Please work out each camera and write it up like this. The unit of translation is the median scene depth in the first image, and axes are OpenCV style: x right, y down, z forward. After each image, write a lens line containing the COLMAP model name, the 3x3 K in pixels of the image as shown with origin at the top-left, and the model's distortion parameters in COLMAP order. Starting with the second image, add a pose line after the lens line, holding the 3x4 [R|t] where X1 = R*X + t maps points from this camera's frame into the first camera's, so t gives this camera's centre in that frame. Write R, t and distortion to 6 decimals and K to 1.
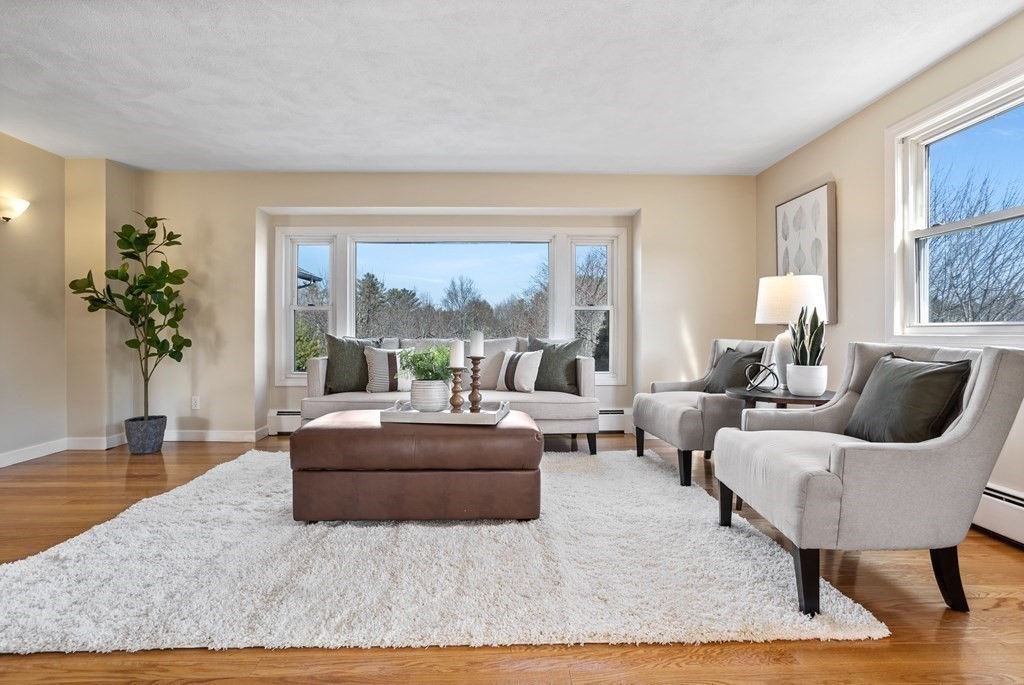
lens RADIAL K [[495.1, 0, 510.0], [0, 495.1, 334.4], [0, 0, 1]] dist [-0.019697, 0.000370]
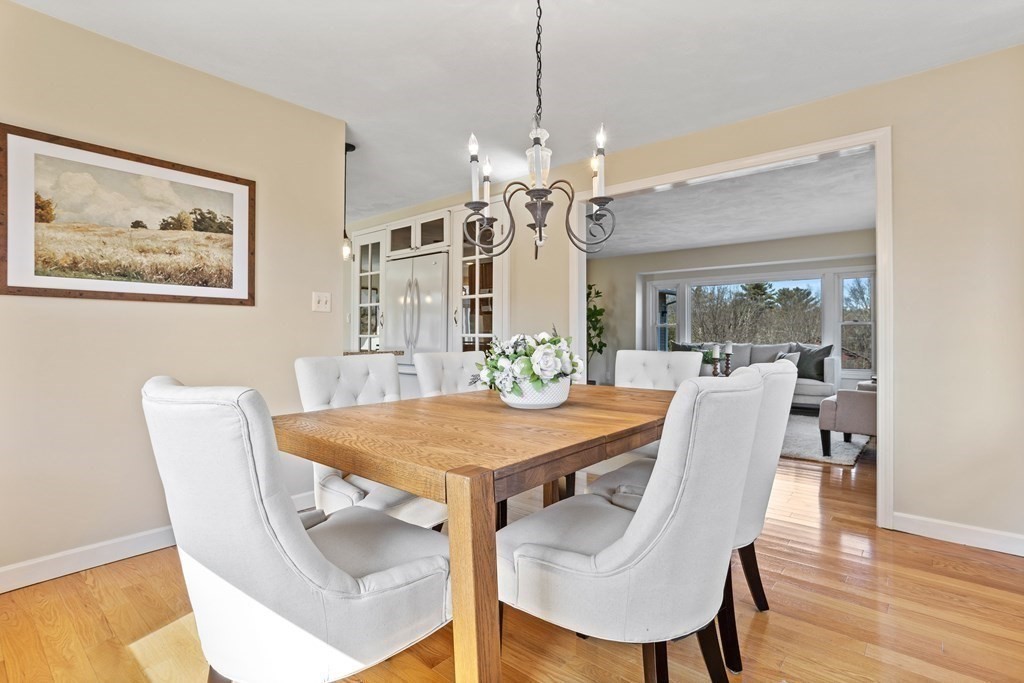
lens RADIAL K [[495.1, 0, 510.0], [0, 495.1, 333.4], [0, 0, 1]] dist [-0.019697, 0.000370]
pose [[0.734055, -0.004148, -0.679077, 0.432322], [-0.001424, 0.999970, -0.007646, -0.014656], [0.679088, 0.006579, 0.734027, -0.748242]]
